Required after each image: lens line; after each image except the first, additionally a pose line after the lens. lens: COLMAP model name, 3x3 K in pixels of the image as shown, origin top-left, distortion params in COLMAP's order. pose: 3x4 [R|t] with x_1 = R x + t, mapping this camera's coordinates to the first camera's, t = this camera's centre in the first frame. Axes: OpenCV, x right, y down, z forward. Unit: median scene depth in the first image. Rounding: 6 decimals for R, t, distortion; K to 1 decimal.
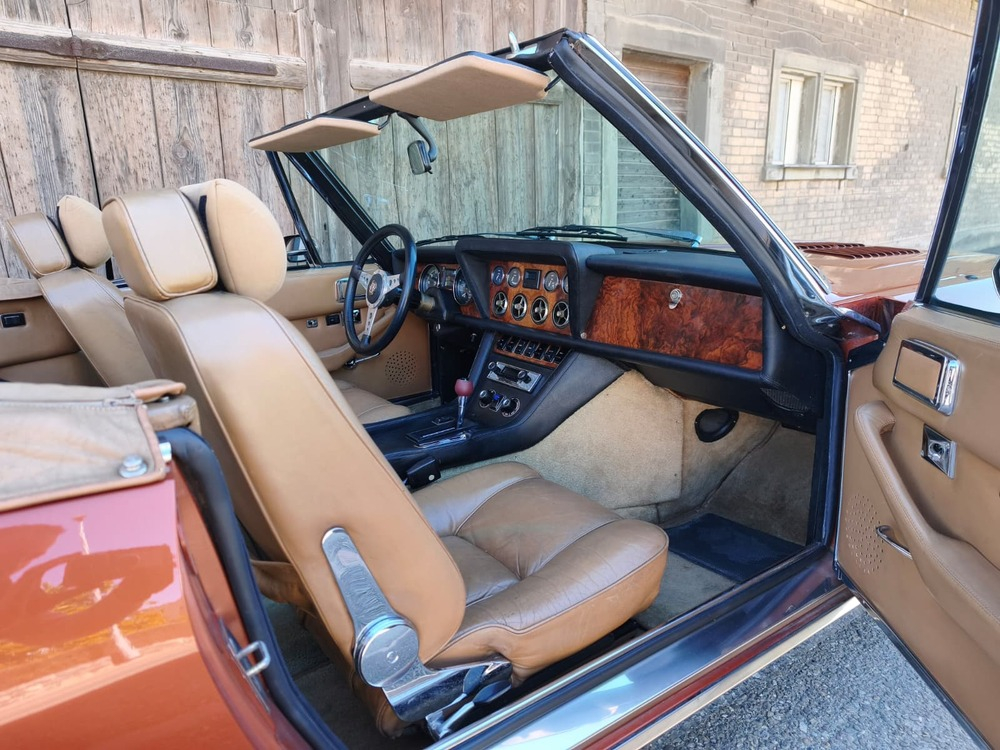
lens RADIAL K [[681.8, 0, 479.0], [0, 681.8, 380.2], [0, 0, 1]] dist [0.047009, -0.058226]
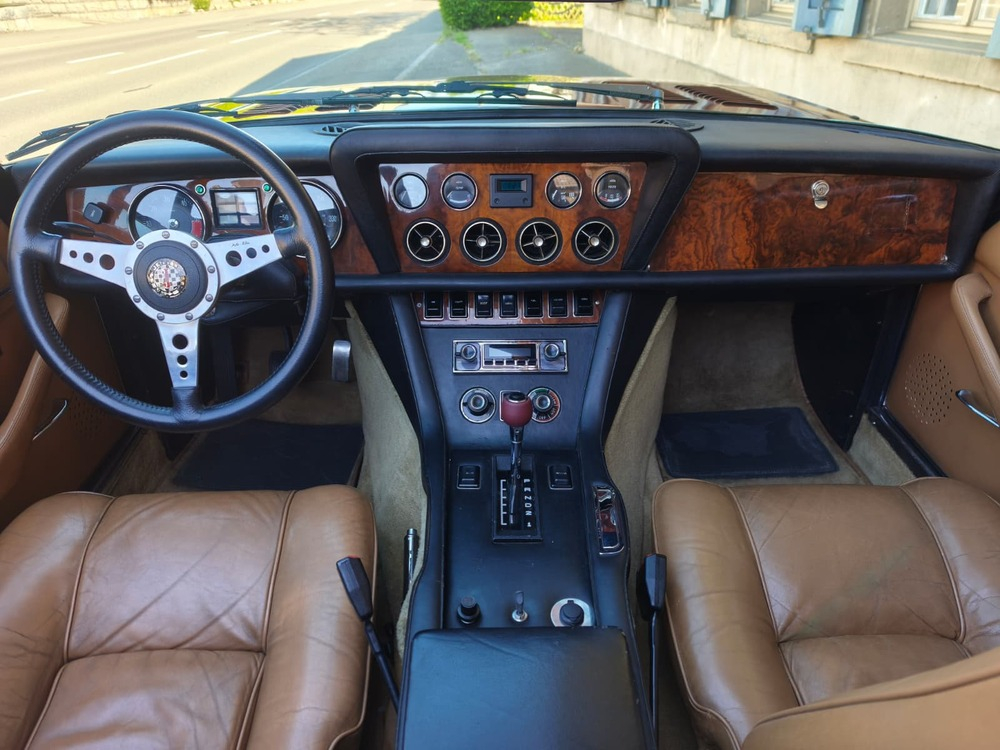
lens RADIAL K [[681.9, 0, 499.1], [0, 681.9, 375.0], [0, 0, 1]] dist [0.009435, -0.005519]
pose [[0.539804, -0.395914, 0.742875, -0.349756], [0.192664, 0.917176, 0.348810, -0.173149], [-0.819446, -0.045163, 0.571374, 0.554087]]
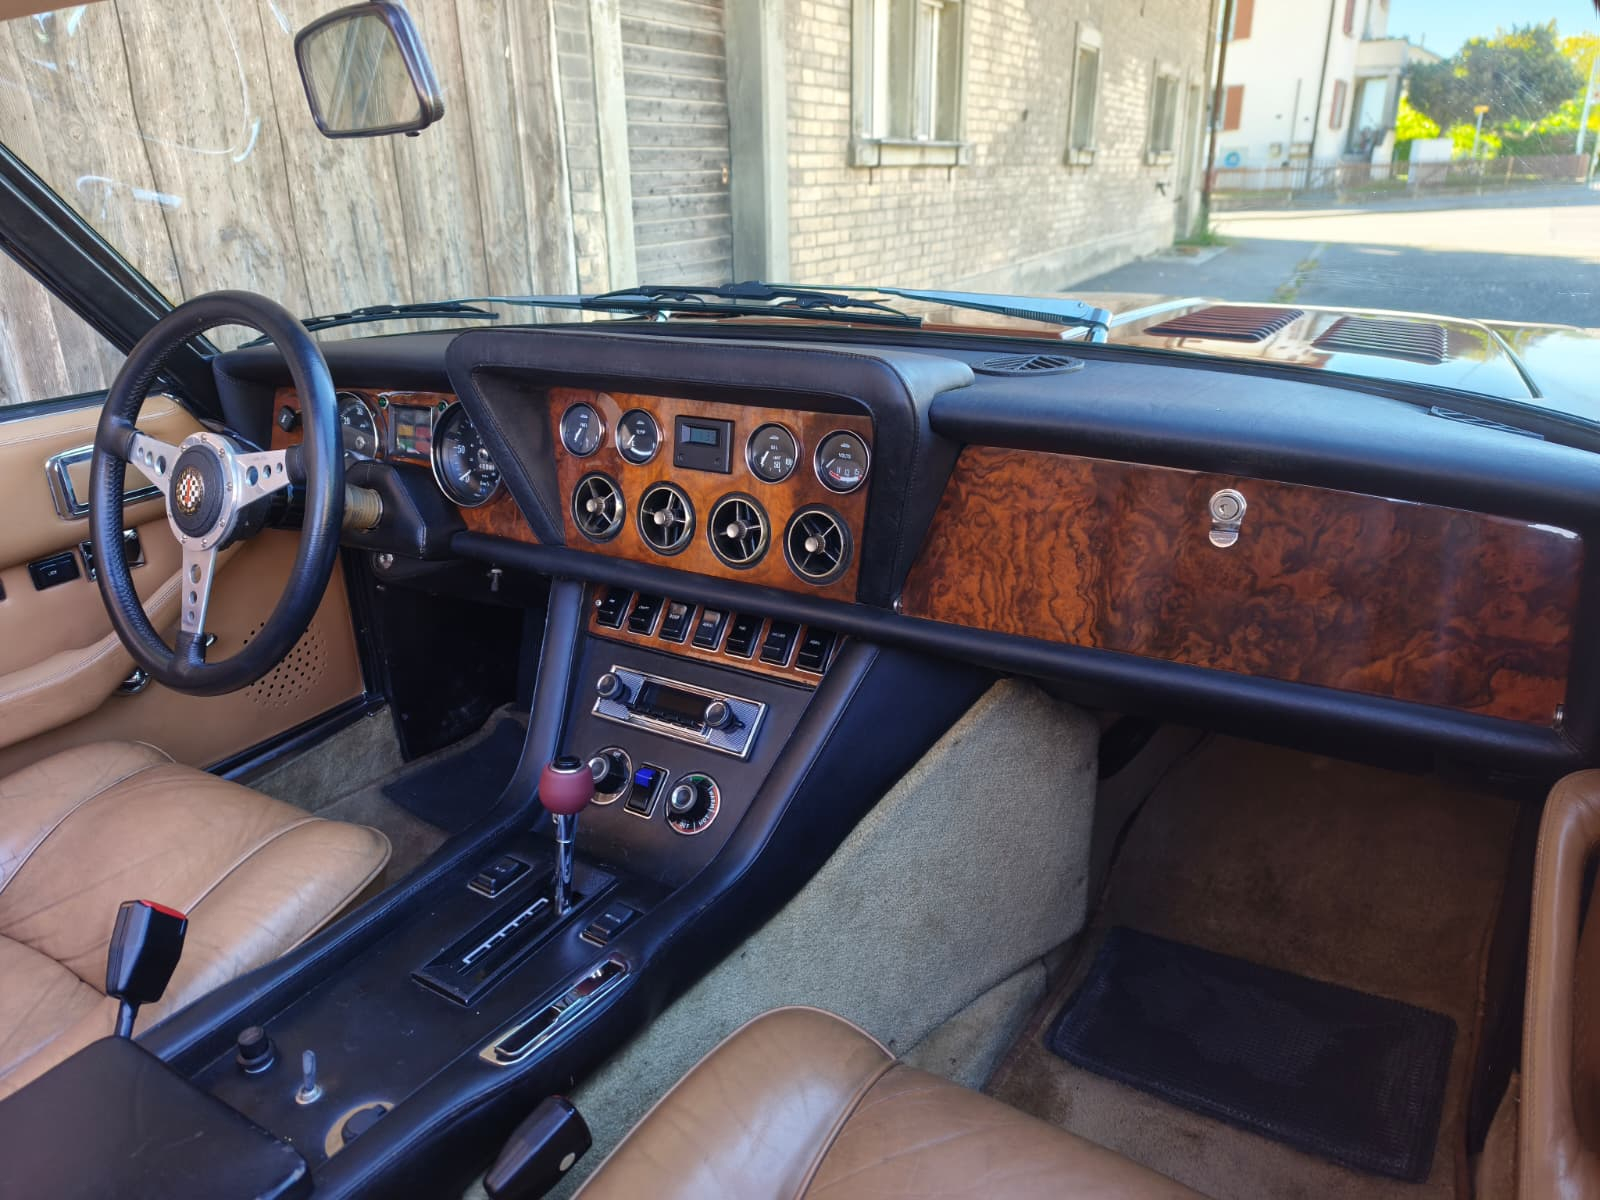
lens RADIAL K [[1091.1, 0, 798.6], [0, 1091.1, 599.9], [0, 0, 1]] dist [0.009435, -0.005519]
pose [[0.913783, -0.137941, 0.382065, -0.089440], [0.099242, 0.987885, 0.119311, -0.108132], [-0.393894, -0.071108, 0.916401, 0.368404]]
